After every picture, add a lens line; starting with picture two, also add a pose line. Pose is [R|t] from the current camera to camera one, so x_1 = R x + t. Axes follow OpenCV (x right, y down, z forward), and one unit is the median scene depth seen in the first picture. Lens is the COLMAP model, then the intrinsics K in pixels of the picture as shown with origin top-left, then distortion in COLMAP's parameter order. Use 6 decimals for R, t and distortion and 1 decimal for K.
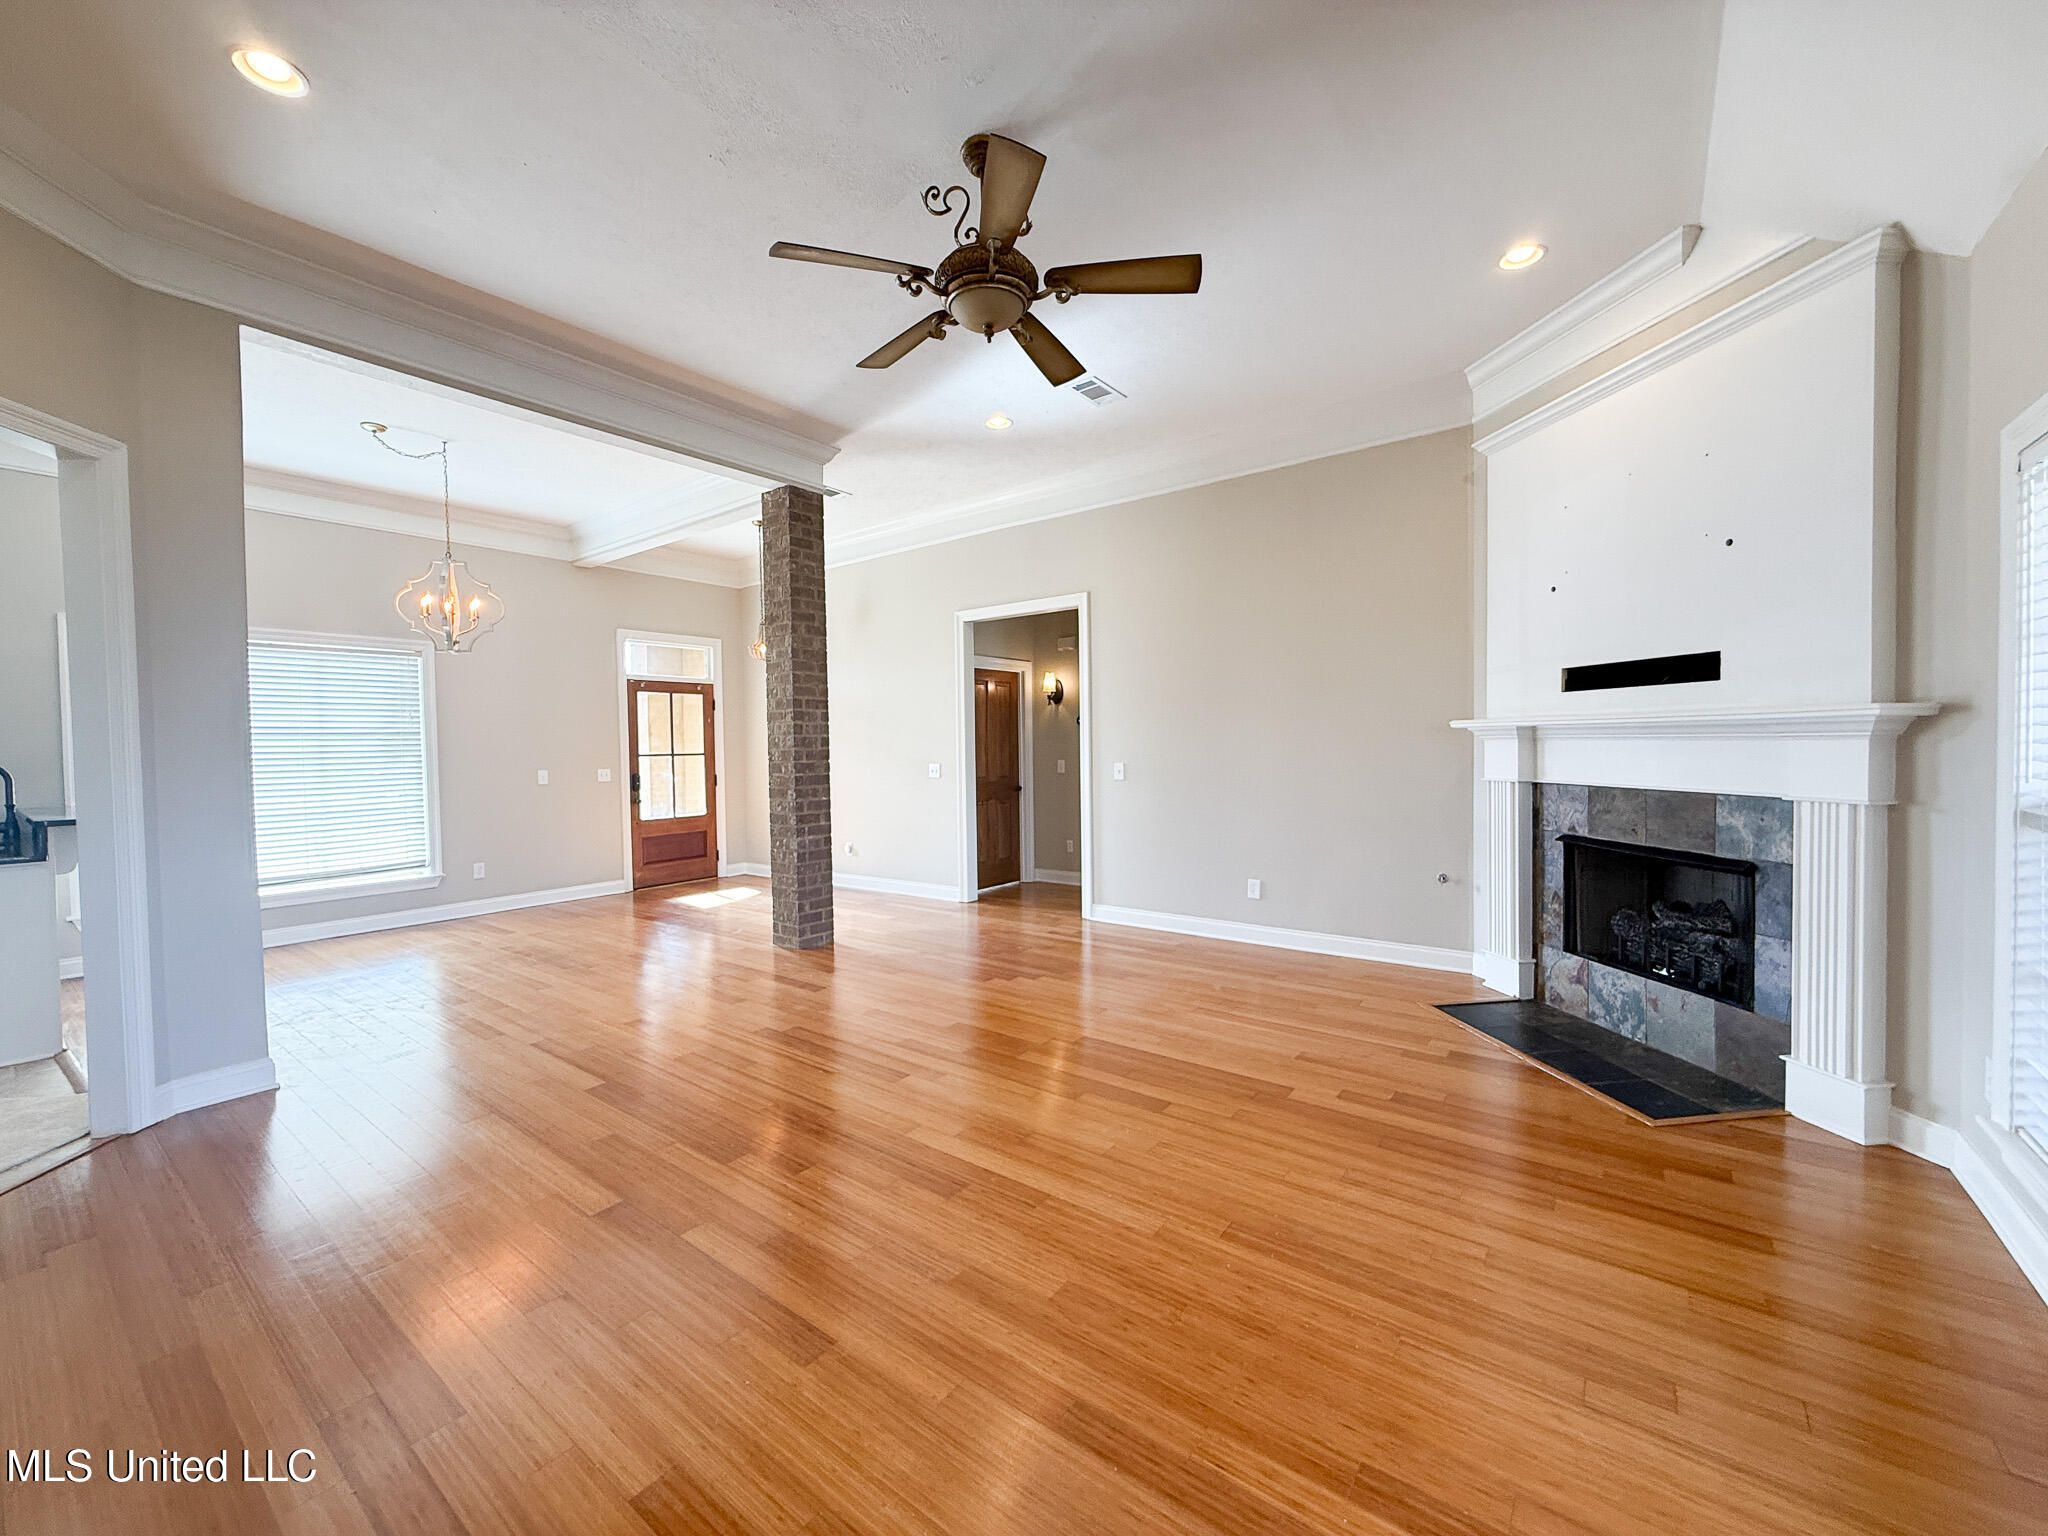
lens RADIAL K [[813.1, 0, 1013.6], [0, 813.1, 761.9], [0, 0, 1]] dist [-0.000721, 0.000451]
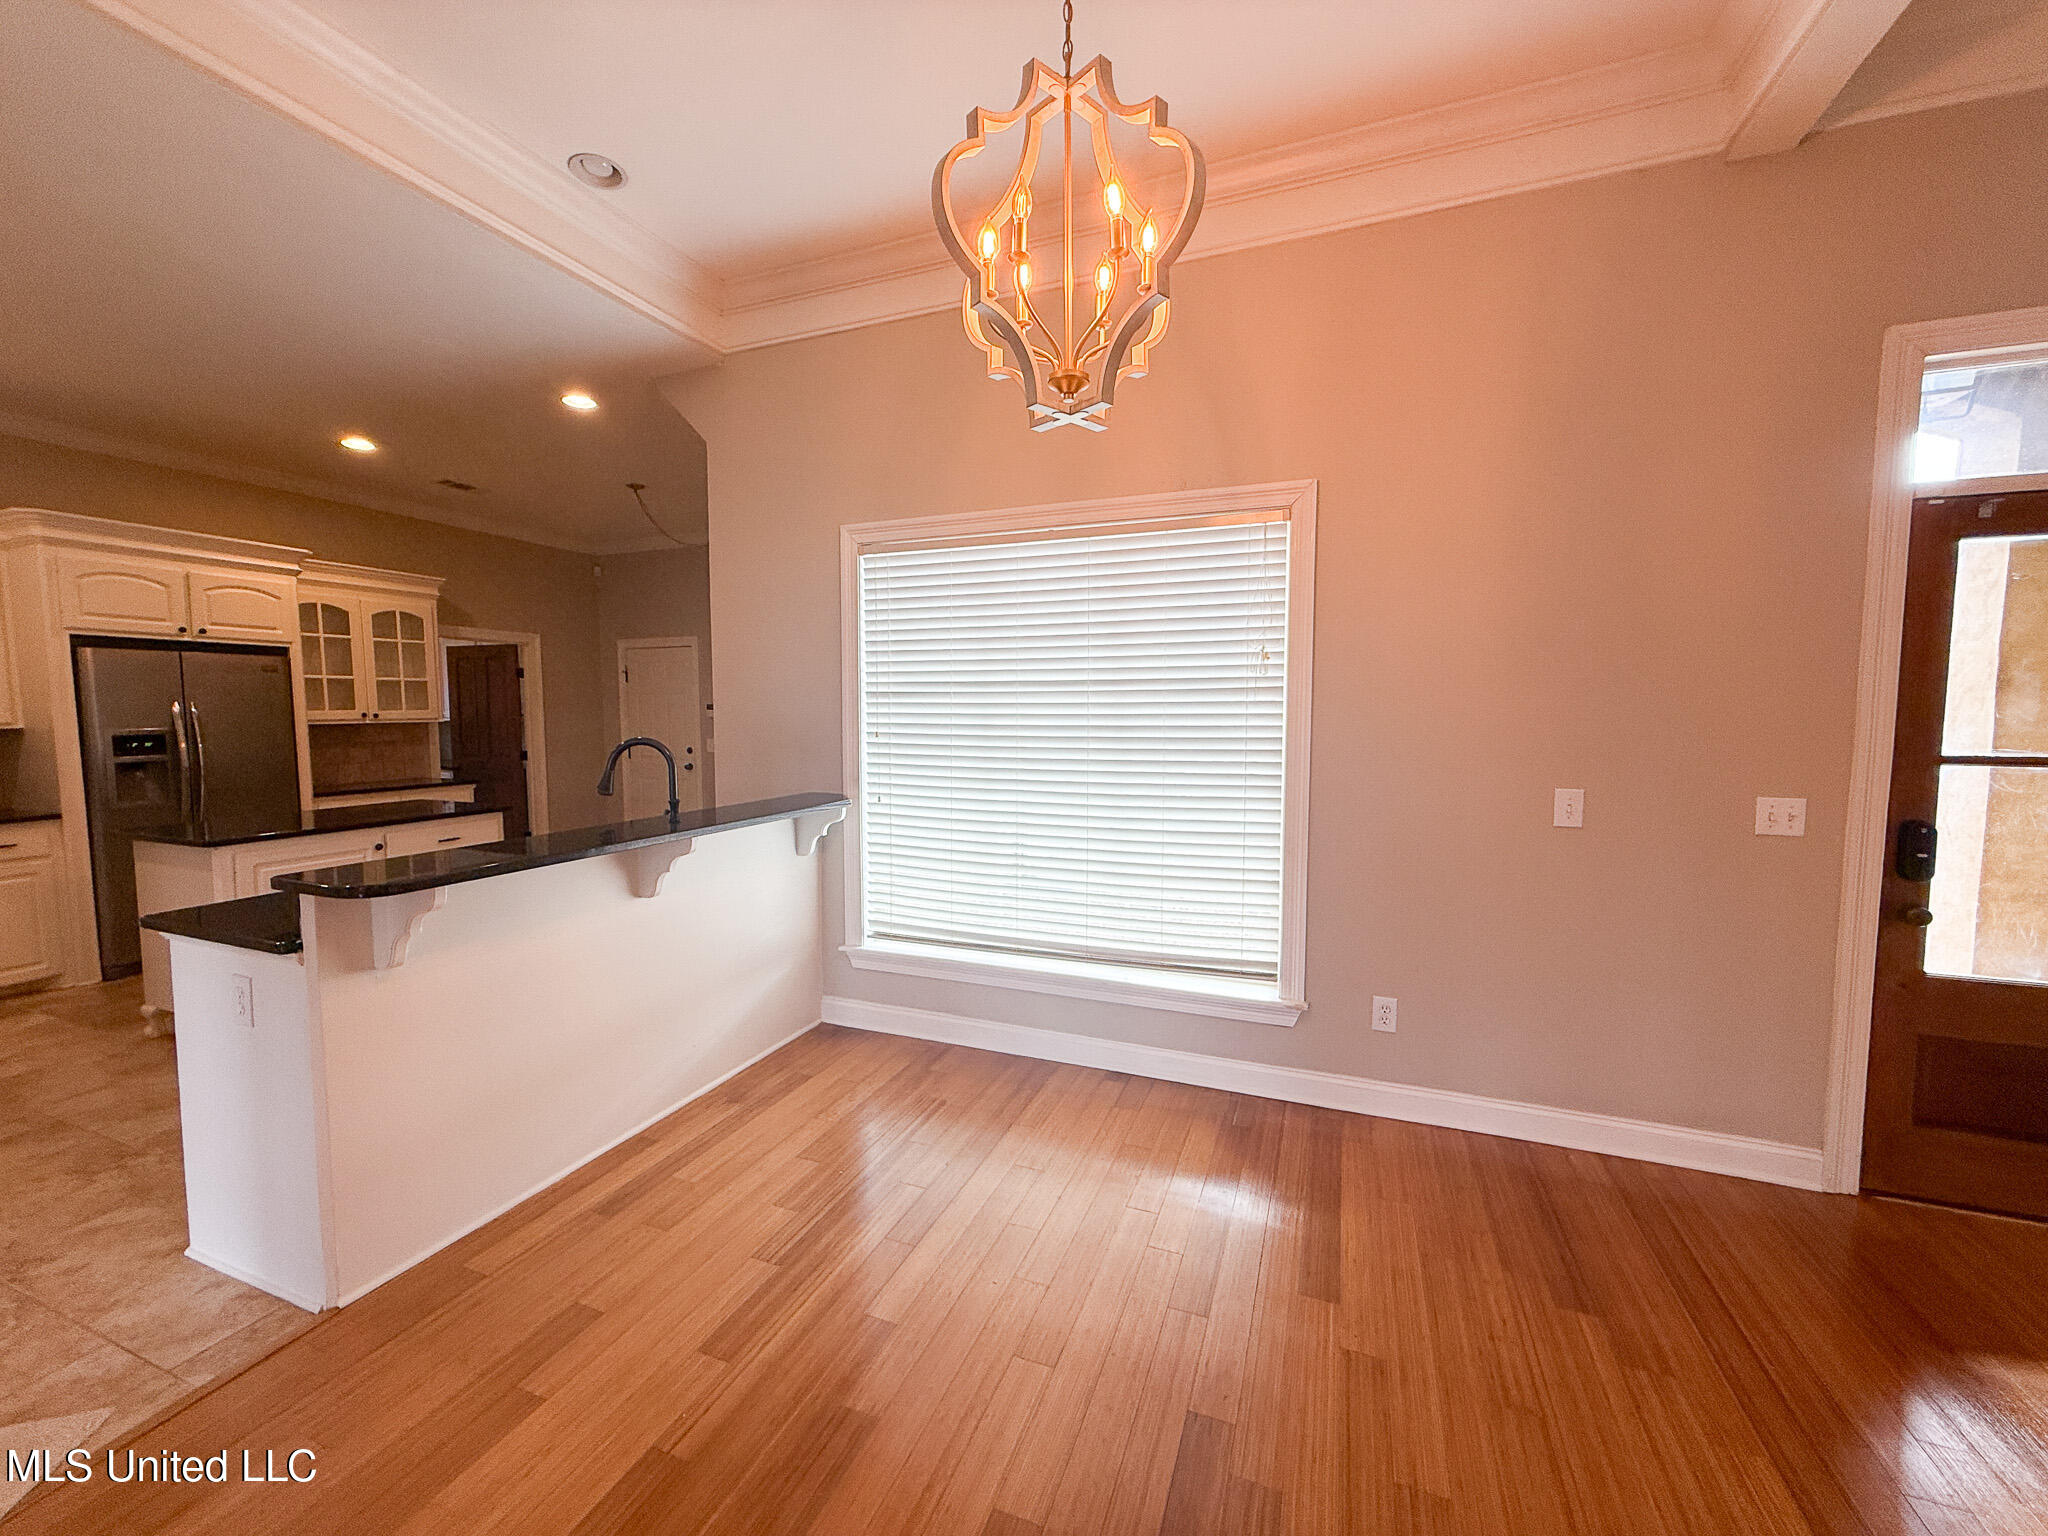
lens RADIAL K [[813.1, 0, 1015.8], [0, 813.1, 765.3], [0, 0, 1]] dist [-0.000721, 0.000451]
pose [[0.271526, 0.087921, -0.958407, -0.280778], [-0.022947, 0.996127, 0.084880, -0.024048], [0.962158, -0.001055, 0.272492, 0.623877]]
